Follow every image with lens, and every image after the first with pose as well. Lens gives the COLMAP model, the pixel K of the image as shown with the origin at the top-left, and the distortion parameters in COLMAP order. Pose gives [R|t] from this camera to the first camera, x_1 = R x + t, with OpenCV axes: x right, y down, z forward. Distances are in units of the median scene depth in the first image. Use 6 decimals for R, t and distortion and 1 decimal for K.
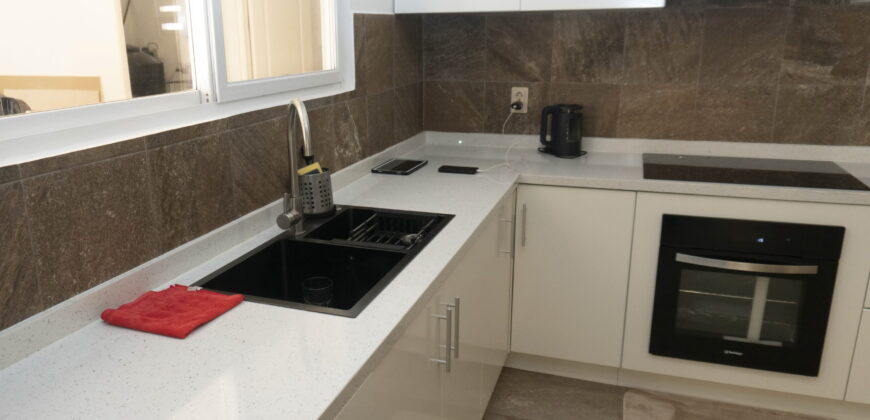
lens RADIAL K [[653.1, 0, 428.5], [0, 653.1, 211.9], [0, 0, 1]] dist [0.028971, -0.004942]
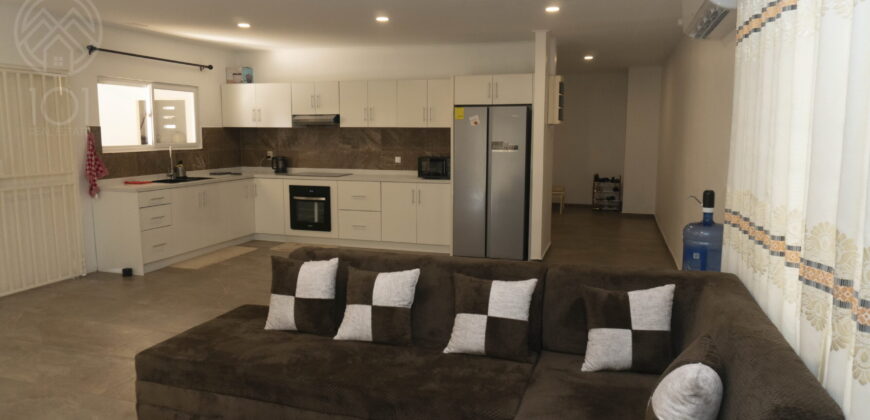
lens RADIAL K [[569.5, 0, 439.2], [0, 569.5, 211.8], [0, 0, 1]] dist [-0.005297, -0.004071]
pose [[0.999375, 0.012367, 0.033105, 0.964705], [-0.007985, 0.991565, -0.129367, 0.484937], [-0.034425, 0.129022, 0.991044, -1.839299]]
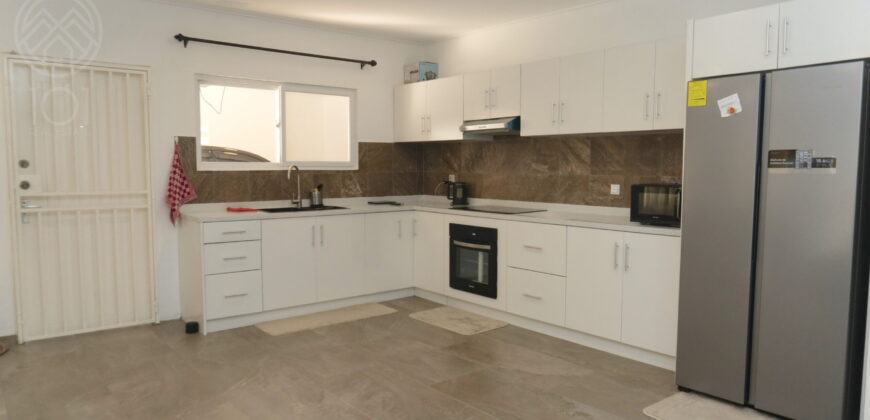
lens RADIAL K [[584.3, 0, 441.2], [0, 584.3, 213.2], [0, 0, 1]] dist [-0.026370, 0.000312]
pose [[0.850127, 0.057506, -0.523428, 1.311231], [-0.152247, 0.978408, -0.139780, 0.245952], [0.504088, 0.198522, 0.840526, -0.729940]]
